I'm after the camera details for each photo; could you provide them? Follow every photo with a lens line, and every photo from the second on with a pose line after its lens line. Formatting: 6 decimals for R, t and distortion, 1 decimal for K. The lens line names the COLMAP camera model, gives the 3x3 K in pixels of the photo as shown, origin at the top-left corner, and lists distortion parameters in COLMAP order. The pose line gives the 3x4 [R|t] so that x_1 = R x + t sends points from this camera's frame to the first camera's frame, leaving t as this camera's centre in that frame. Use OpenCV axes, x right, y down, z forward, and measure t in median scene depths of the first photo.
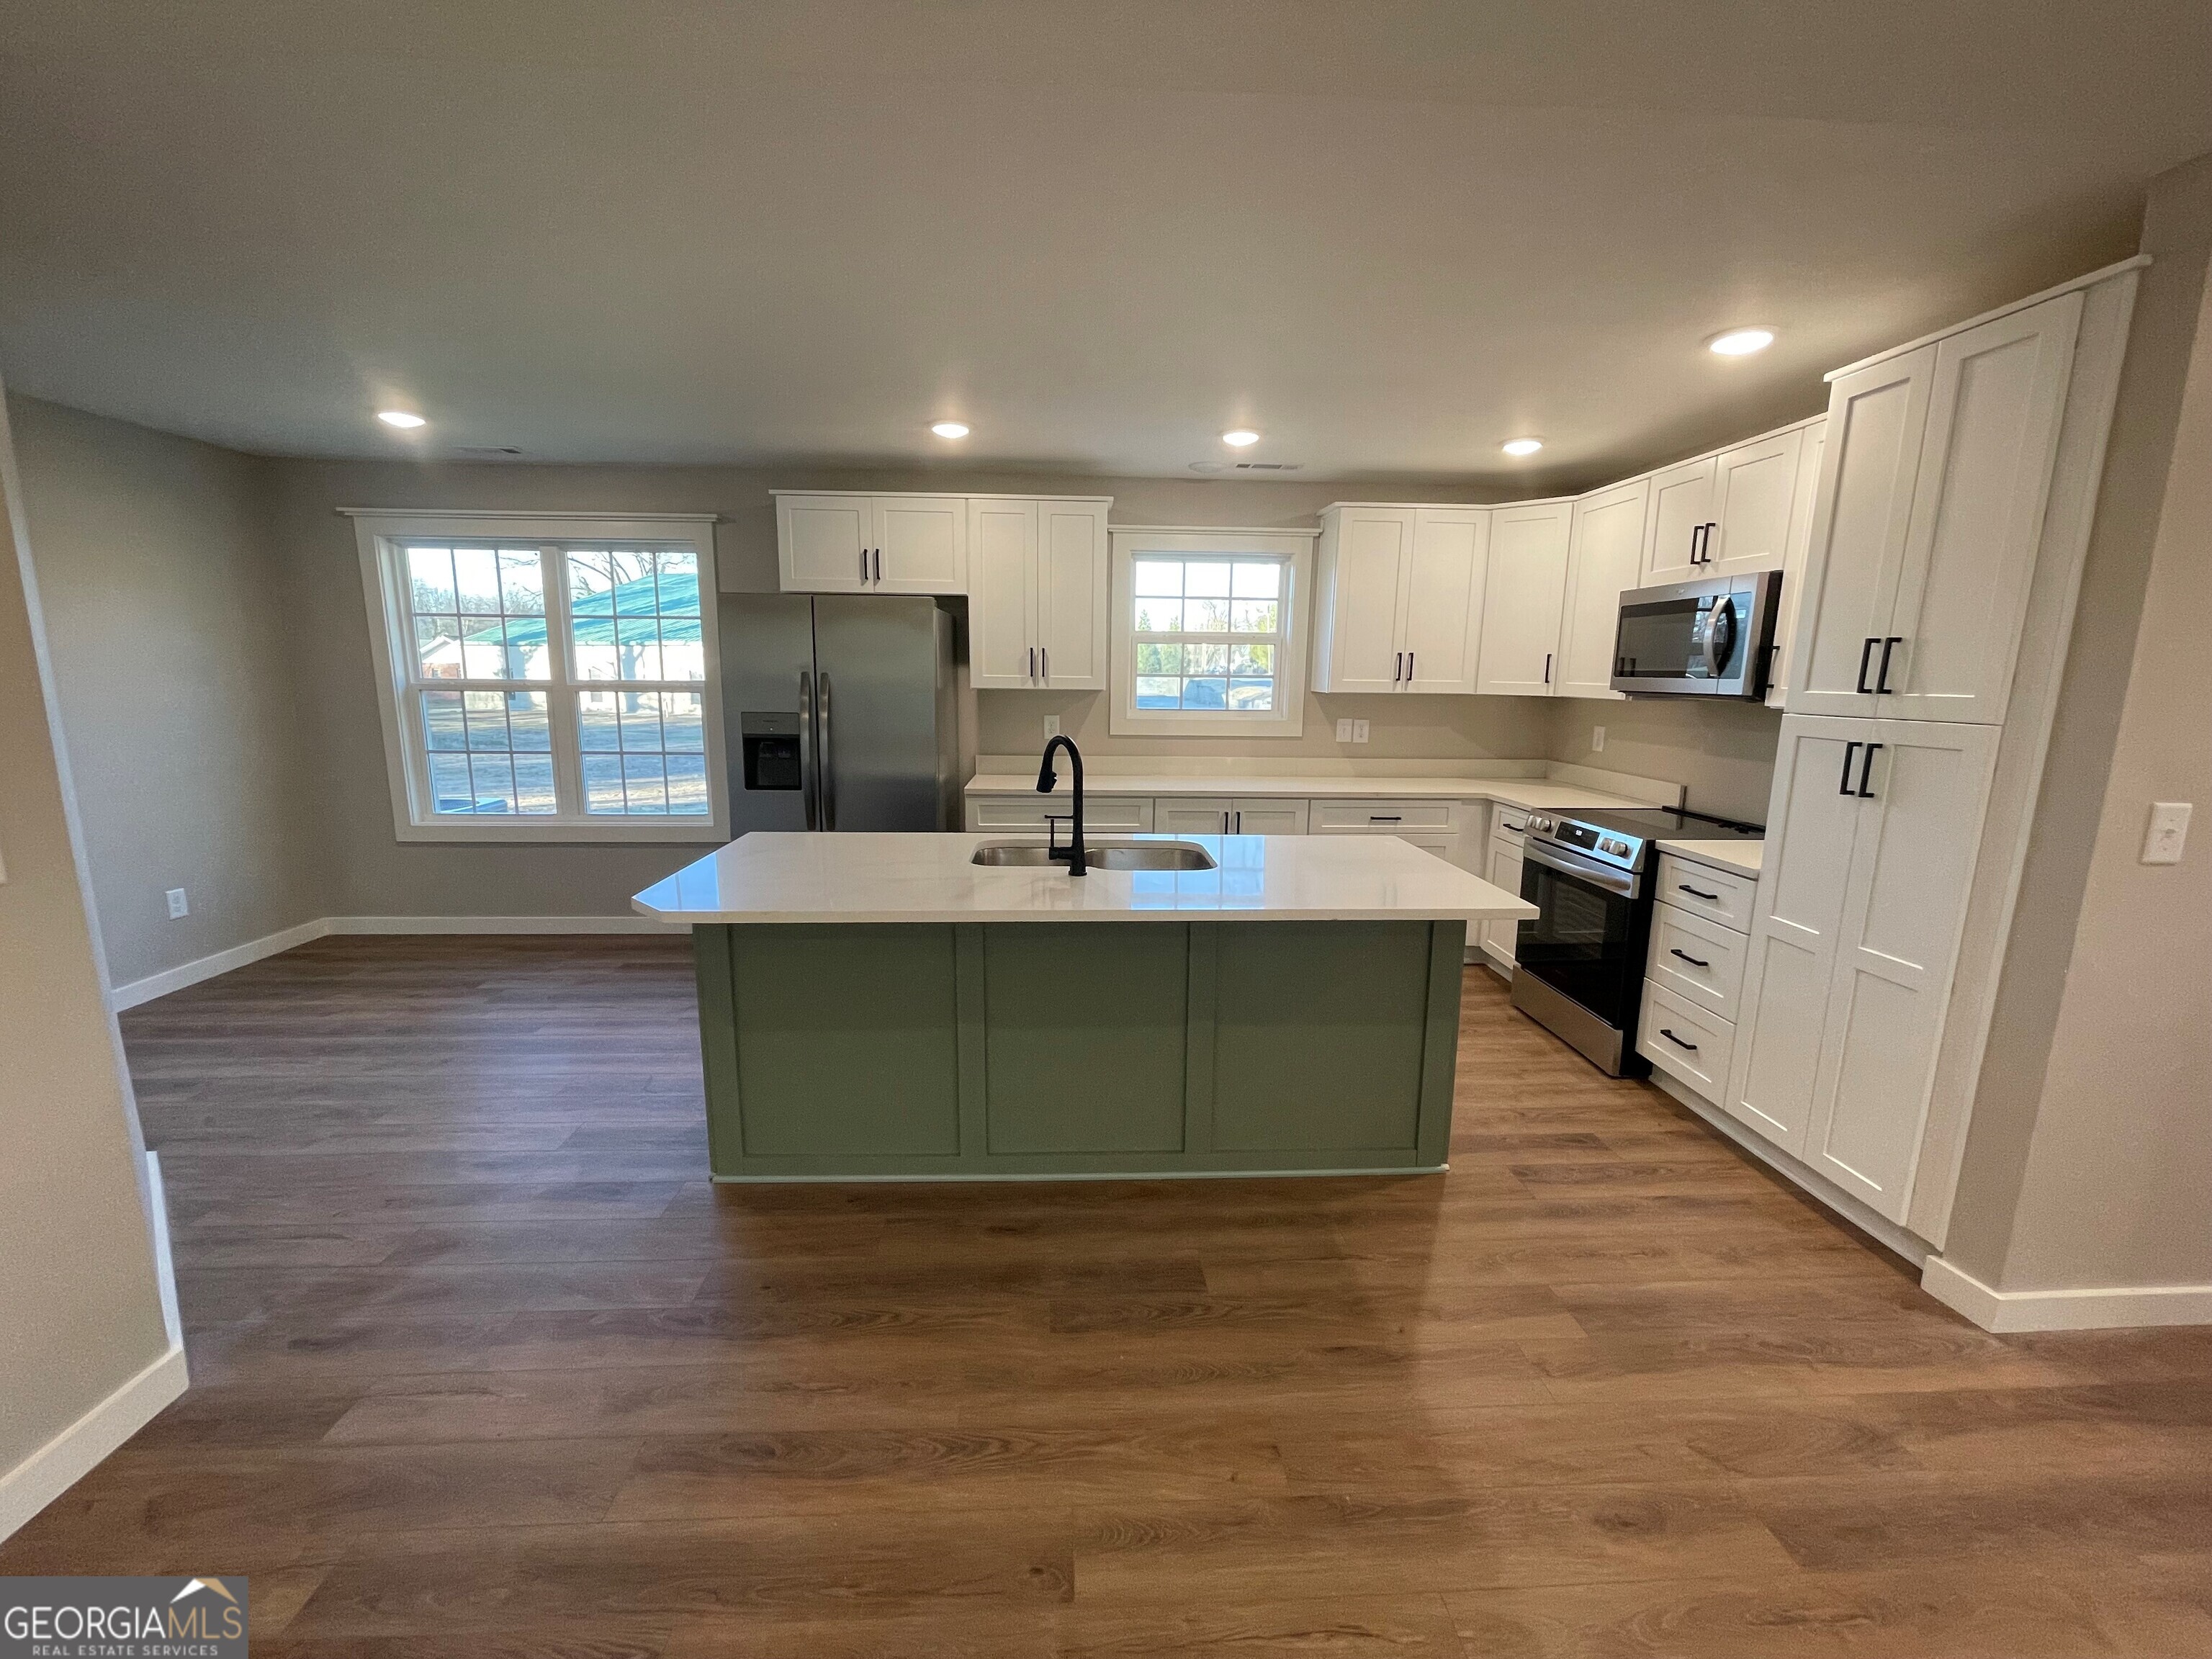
lens RADIAL K [[895.6, 0, 1103.2], [0, 895.6, 828.2], [0, 0, 1]] dist [-0.003113, 0.000363]
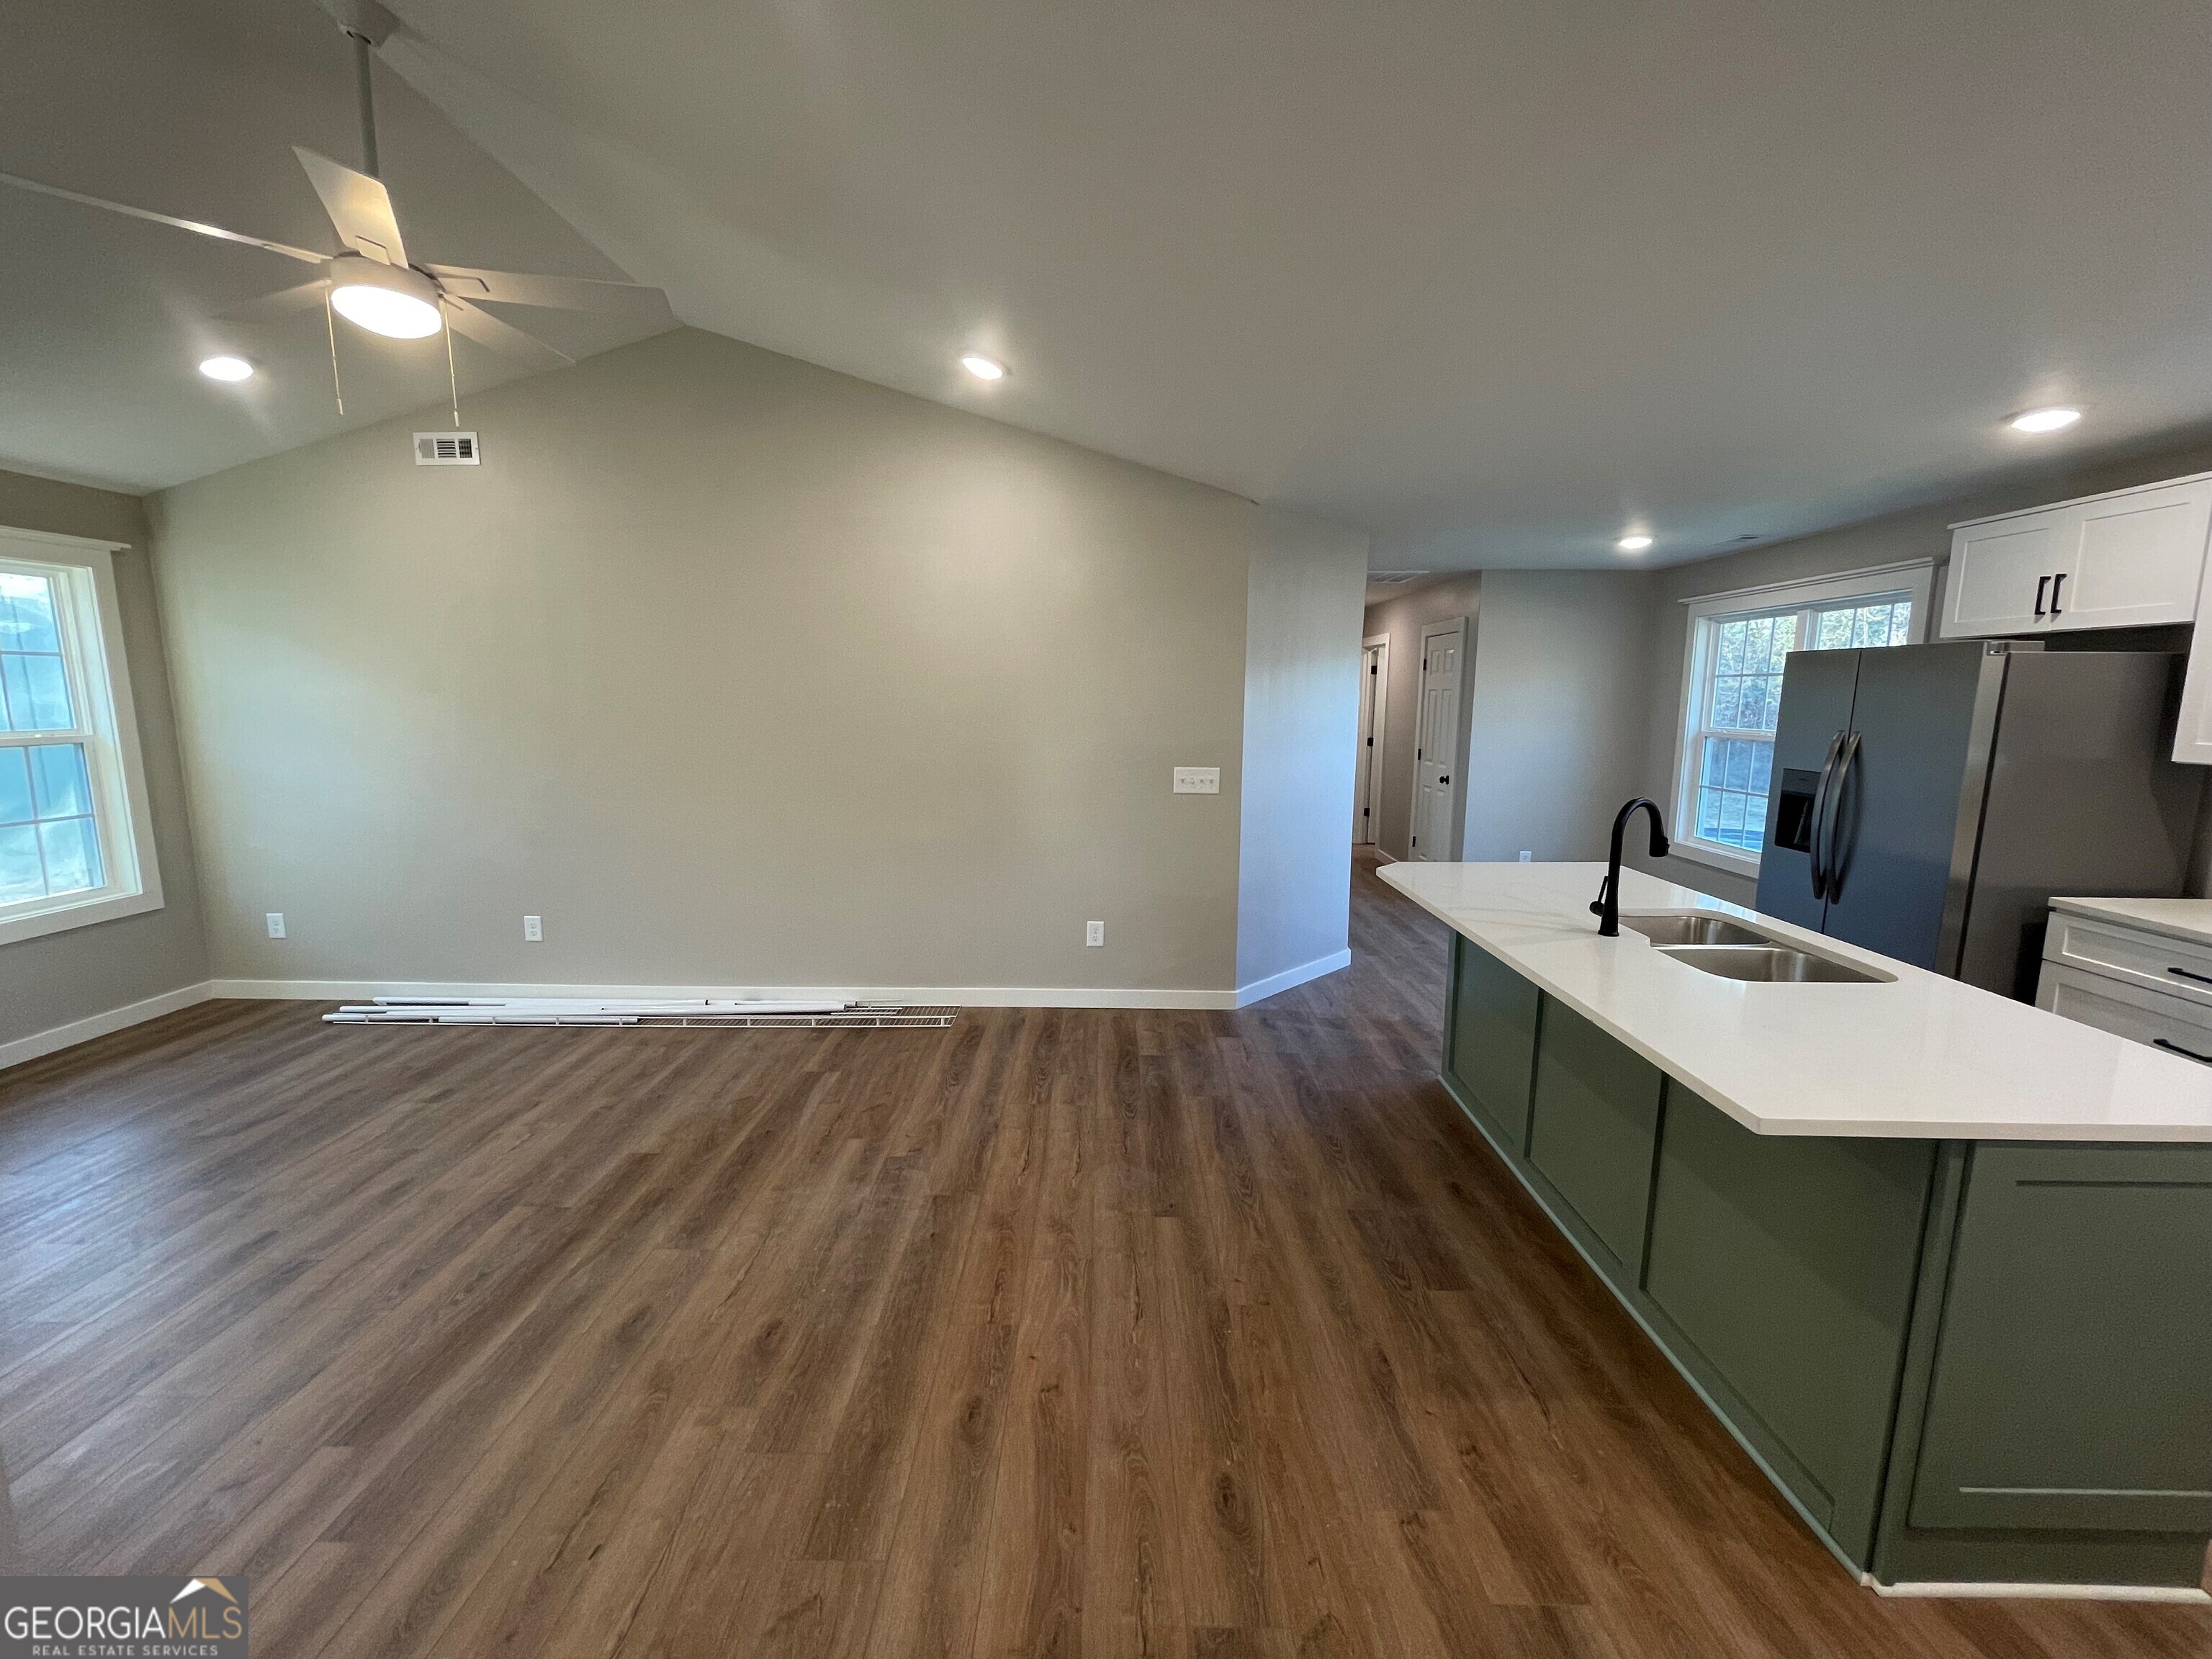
lens RADIAL K [[895.6, 0, 1103.2], [0, 895.6, 828.2], [0, 0, 1]] dist [-0.003113, 0.000363]
pose [[-0.058417, 0.134299, -0.989218, 0.691551], [-0.179548, 0.973338, 0.142746, -0.075512], [0.982013, 0.185951, -0.032746, 0.316974]]
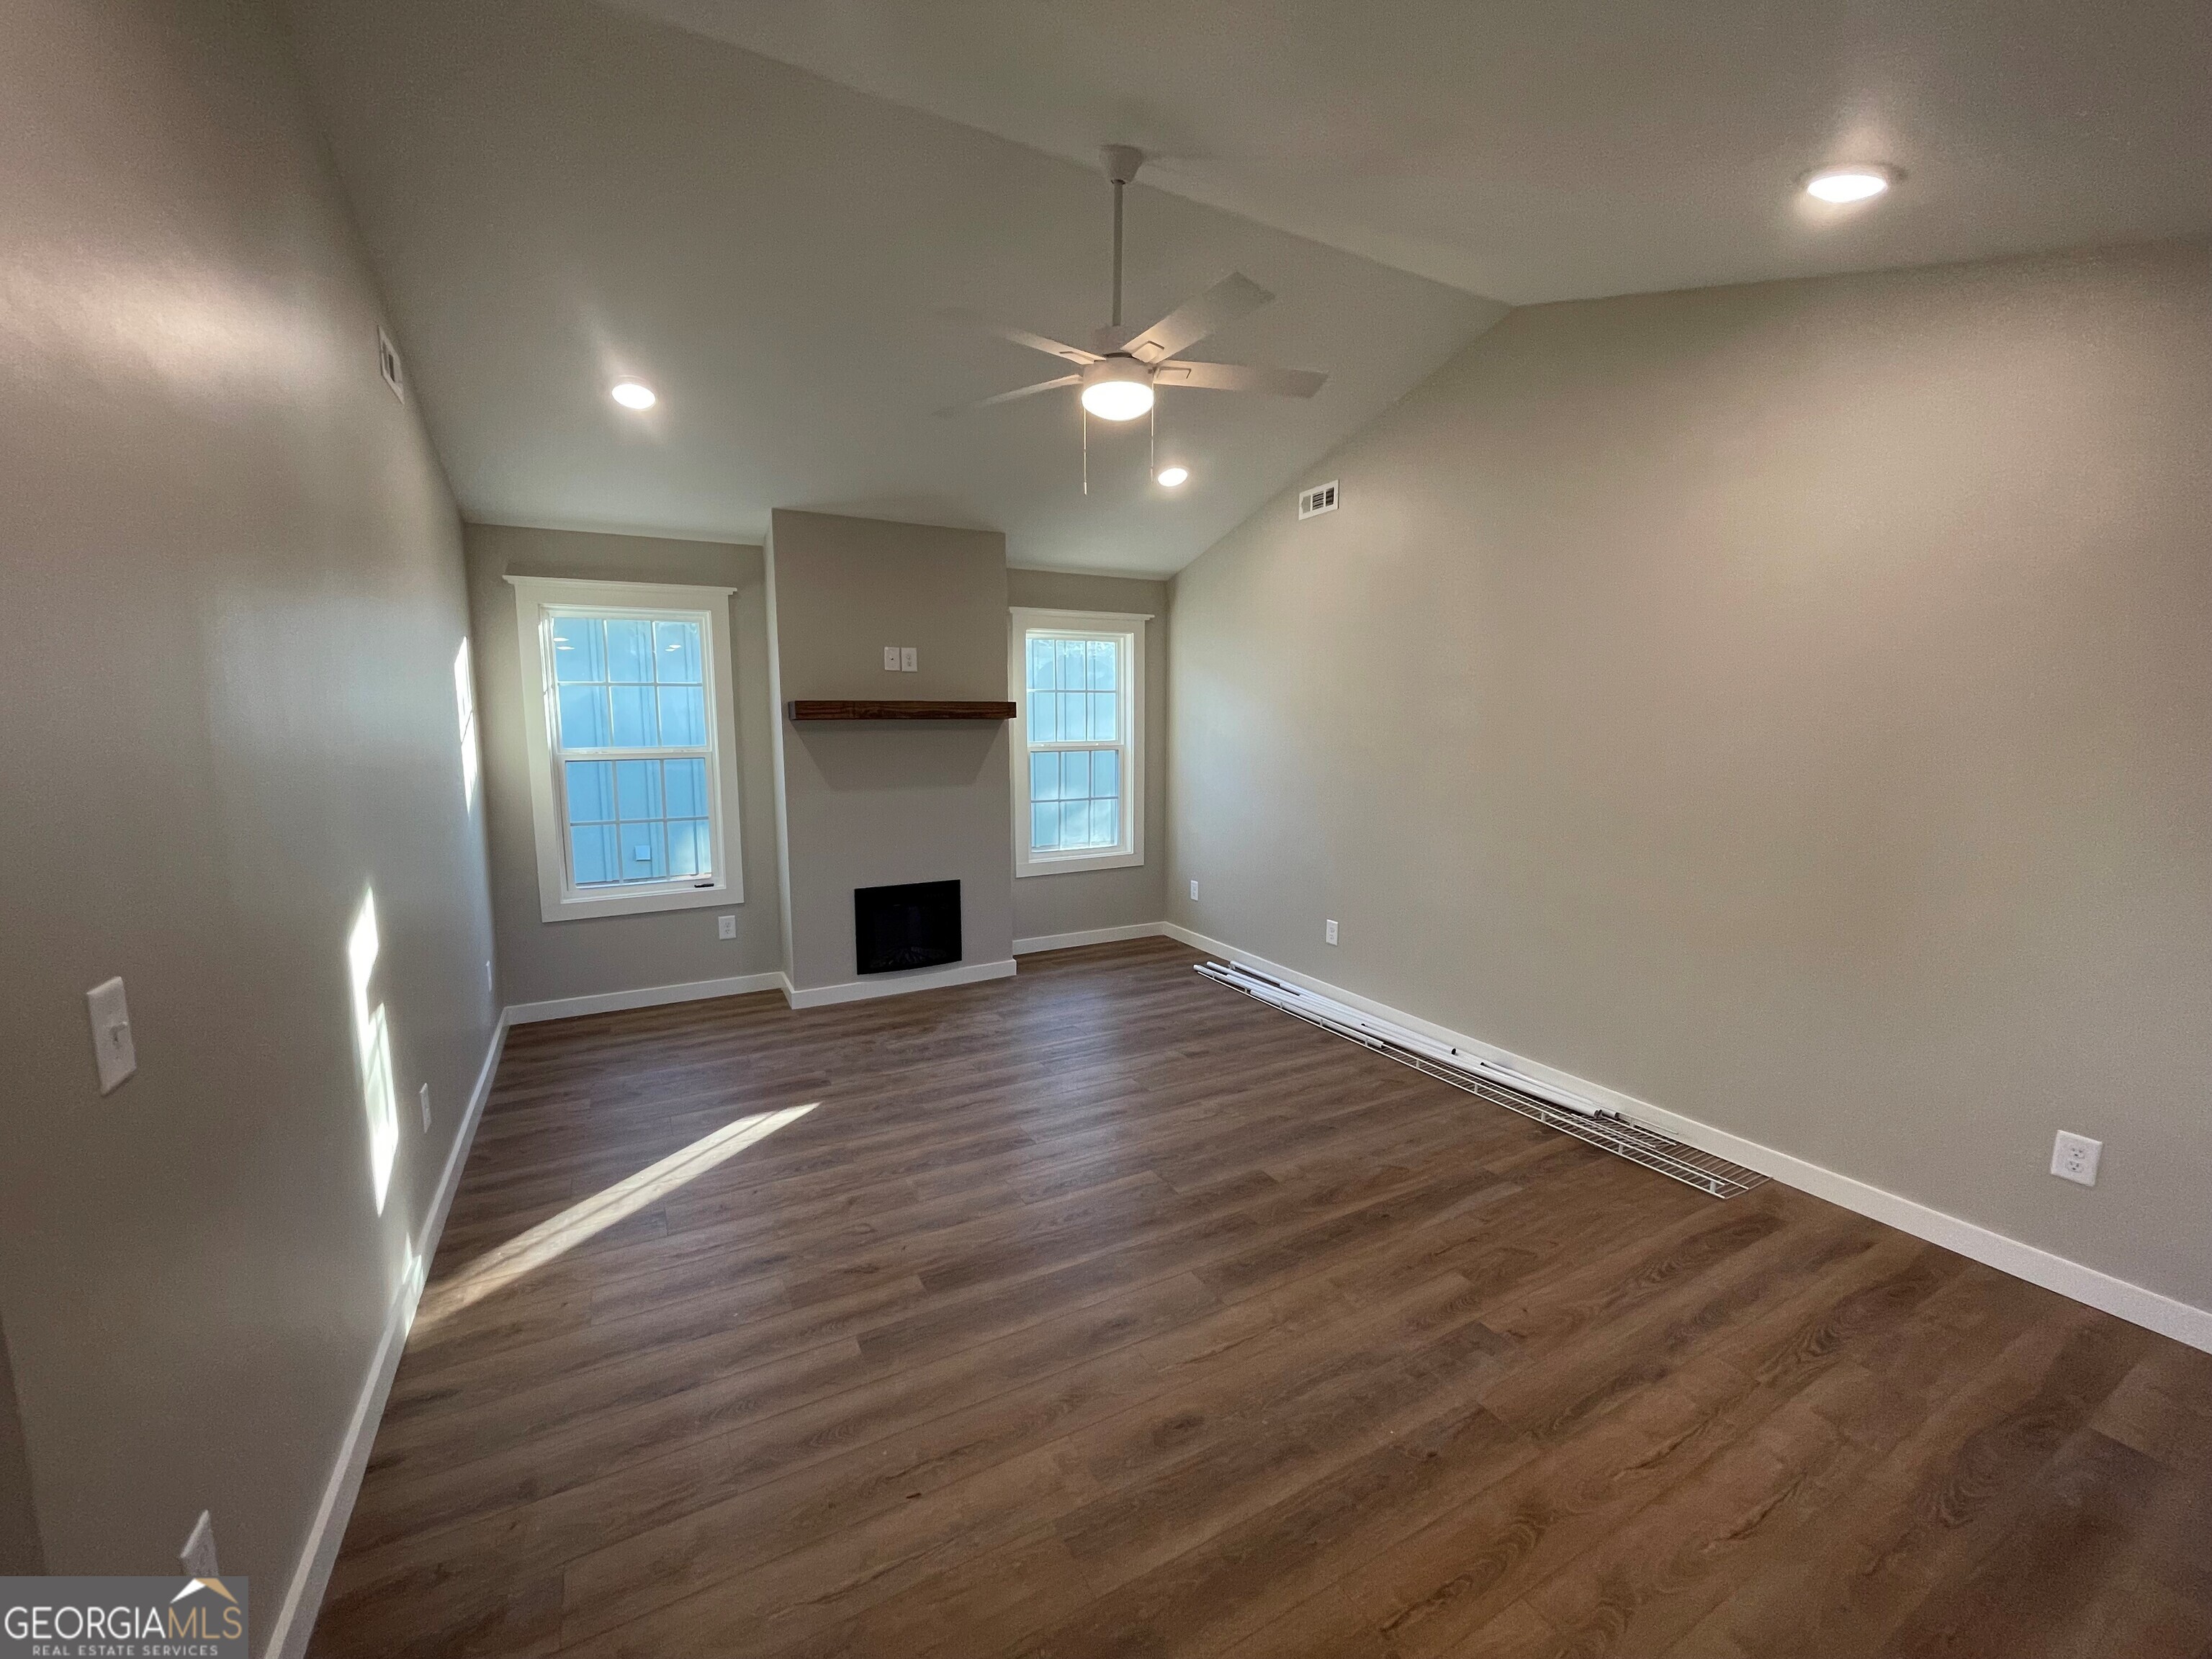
lens RADIAL K [[895.6, 0, 1103.2], [0, 895.6, 828.2], [0, 0, 1]] dist [-0.003113, 0.000363]
pose [[-0.898975, 0.042870, -0.435898, 0.414035], [-0.087437, 0.957603, 0.274504, -0.107855], [0.429185, 0.284885, -0.857112, 0.481712]]
